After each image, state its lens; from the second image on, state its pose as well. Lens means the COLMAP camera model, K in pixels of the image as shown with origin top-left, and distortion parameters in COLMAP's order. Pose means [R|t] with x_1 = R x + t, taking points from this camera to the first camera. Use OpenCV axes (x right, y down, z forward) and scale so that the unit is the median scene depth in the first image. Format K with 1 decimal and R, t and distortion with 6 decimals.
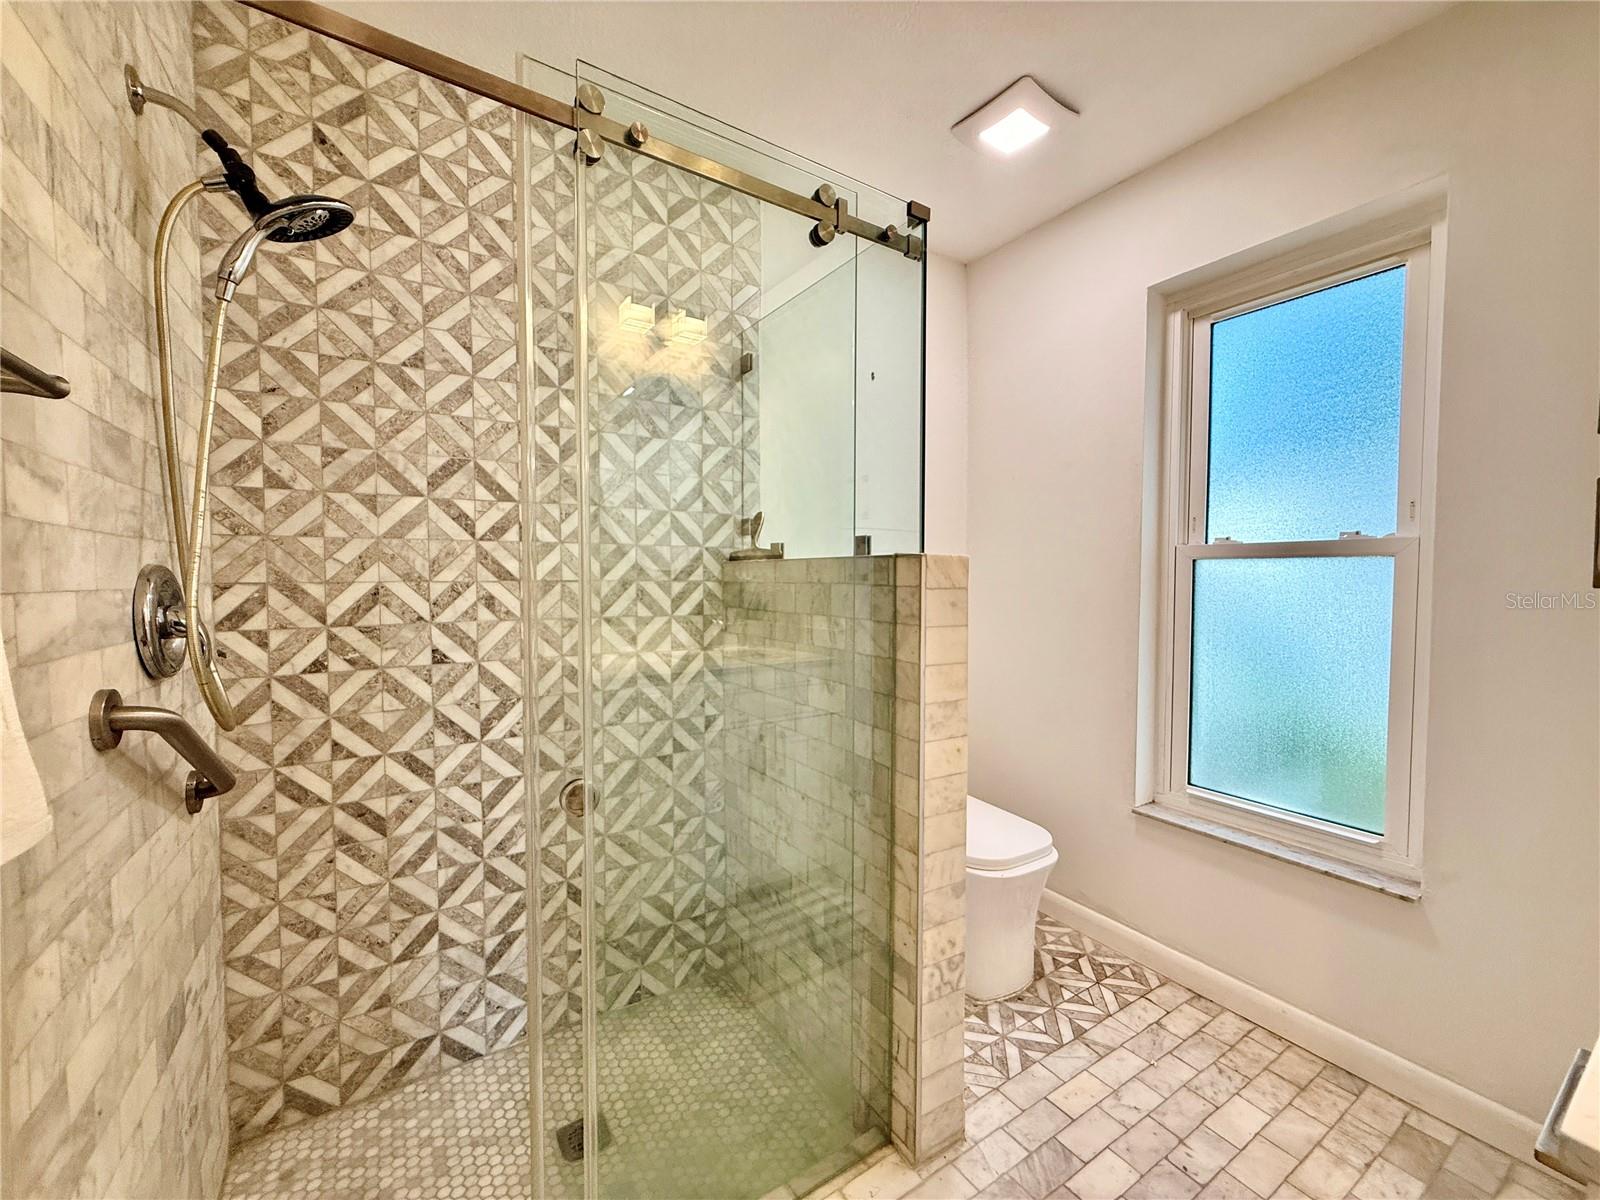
lens RADIAL K [[636.5, 0, 799.9], [0, 636.5, 600.7], [0, 0, 1]] dist [-0.002514, 0.000308]
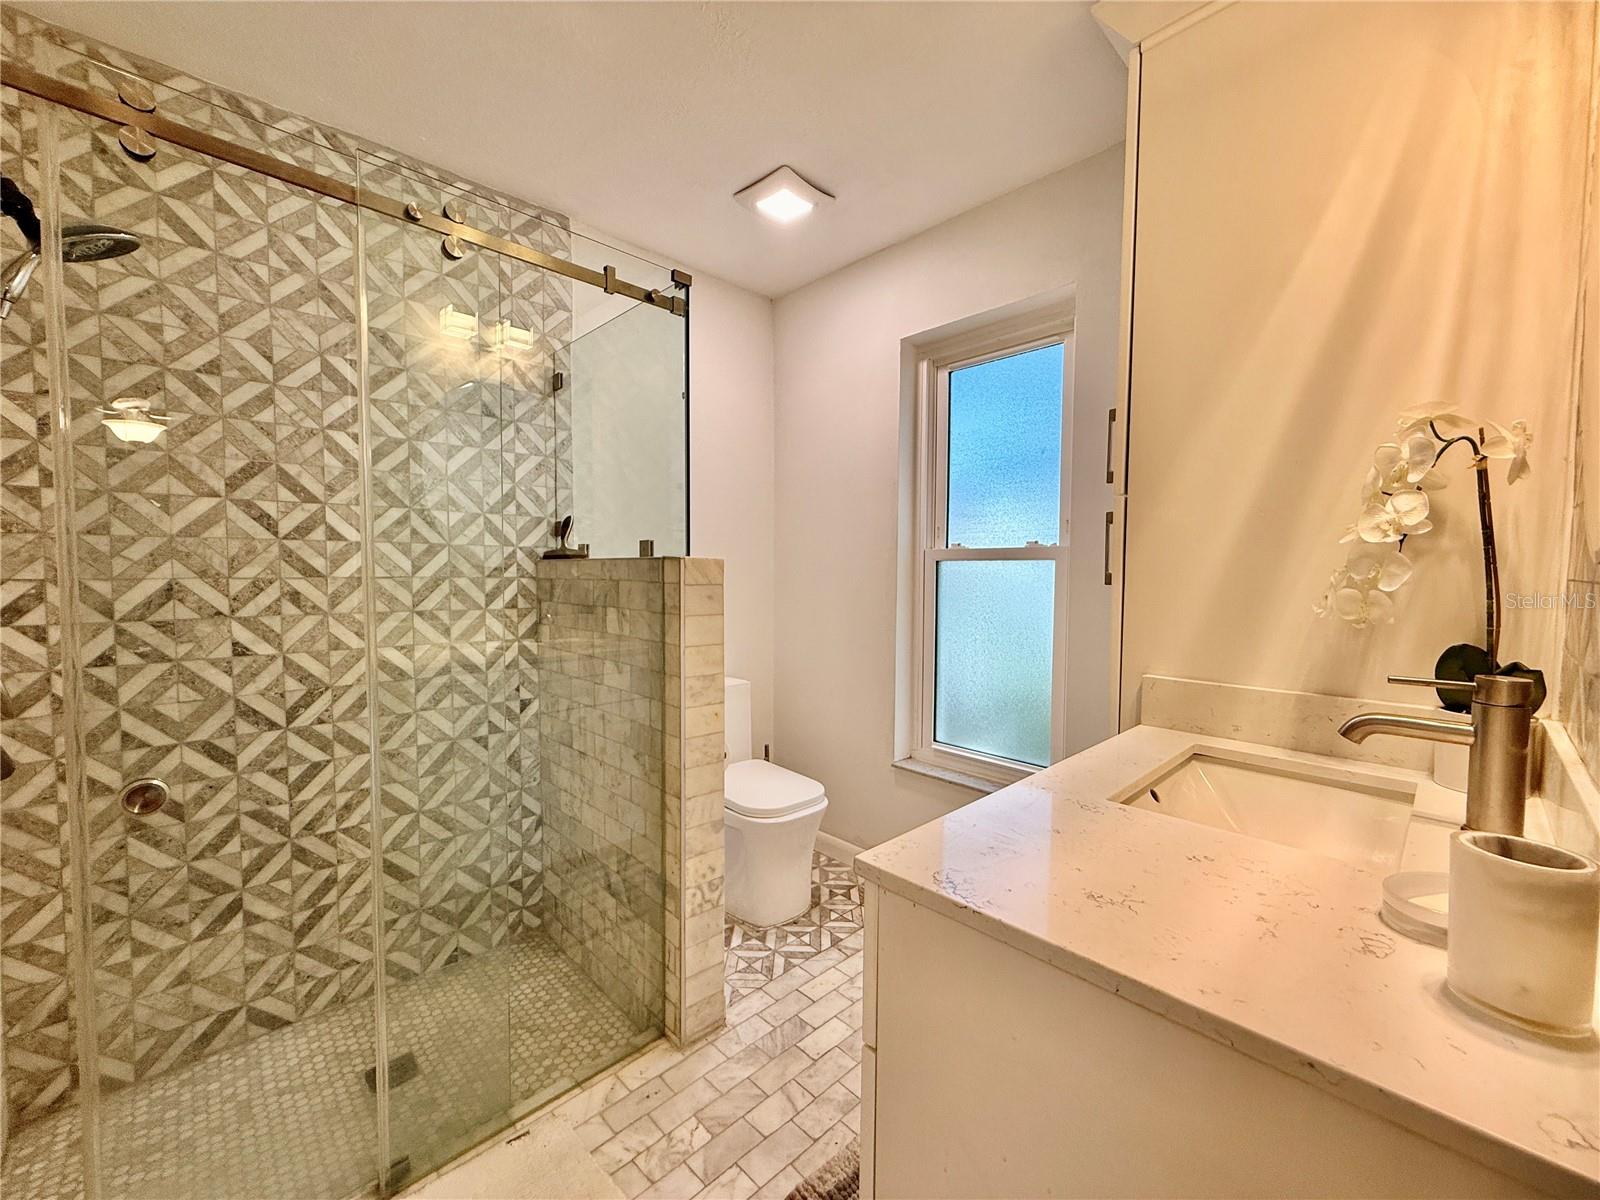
lens RADIAL K [[636.5, 0, 801.8], [0, 636.5, 600.3], [0, 0, 1]] dist [-0.002514, 0.000308]
pose [[0.981755, -0.005573, 0.190070, 0.150299], [0.004078, 0.999958, 0.008253, 0.001764], [-0.190108, -0.007327, 0.981736, -0.215368]]
